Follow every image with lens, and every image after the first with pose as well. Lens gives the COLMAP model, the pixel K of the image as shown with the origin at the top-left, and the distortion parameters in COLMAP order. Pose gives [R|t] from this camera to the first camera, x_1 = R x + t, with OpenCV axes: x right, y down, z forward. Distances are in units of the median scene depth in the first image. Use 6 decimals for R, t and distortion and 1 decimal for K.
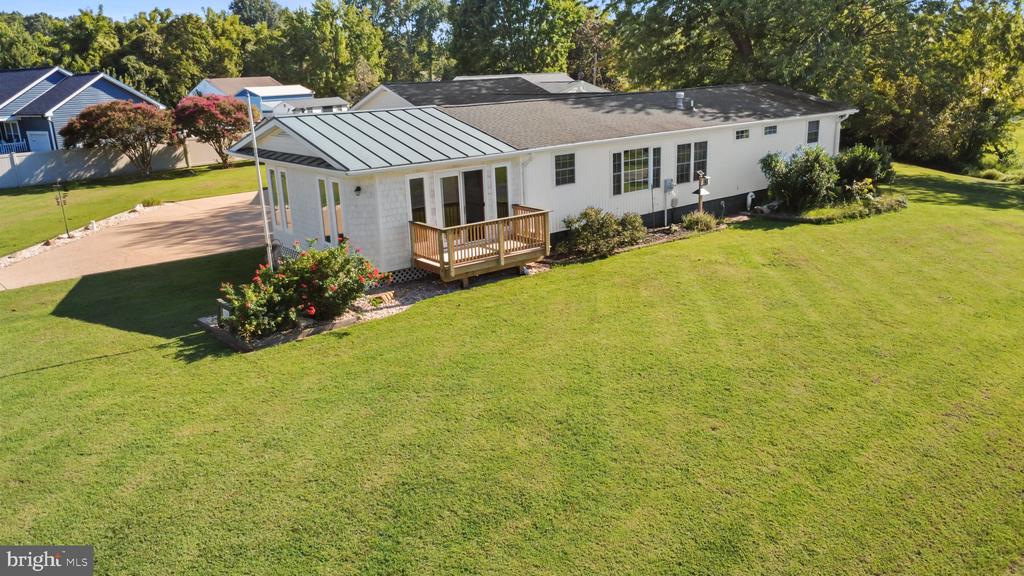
lens RADIAL K [[791.2, 0, 512.0], [0, 791.2, 288.0], [0, 0, 1]] dist [-0.000426, 0.001745]
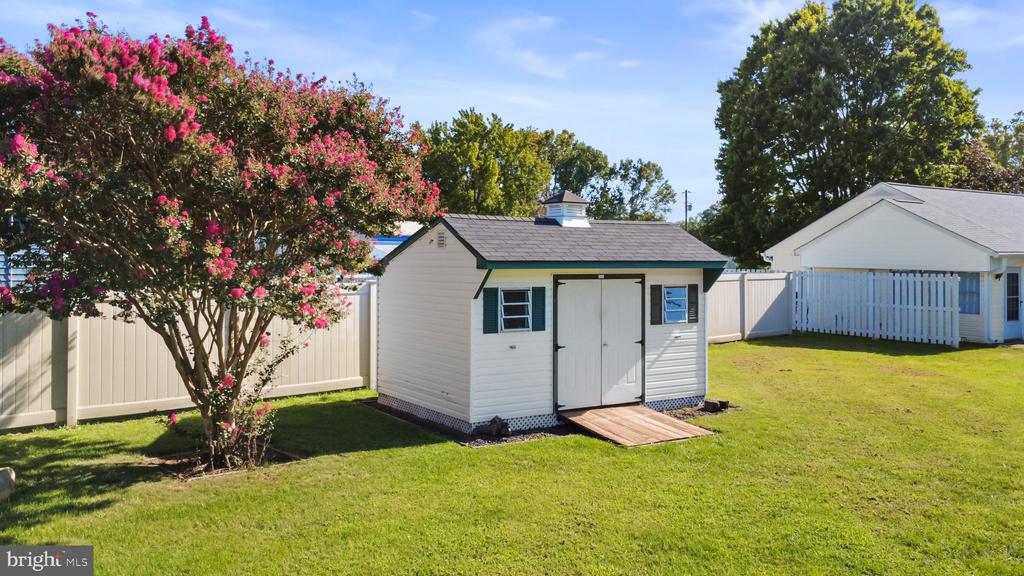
lens RADIAL K [[791.2, 0, 512.0], [0, 791.2, 288.0], [0, 0, 1]] dist [-0.000426, 0.001745]
pose [[0.993894, 0.053791, -0.096342, -0.582585], [-0.074214, 0.972010, -0.222910, -0.317405], [0.081654, 0.228699, 0.970067, 1.704323]]
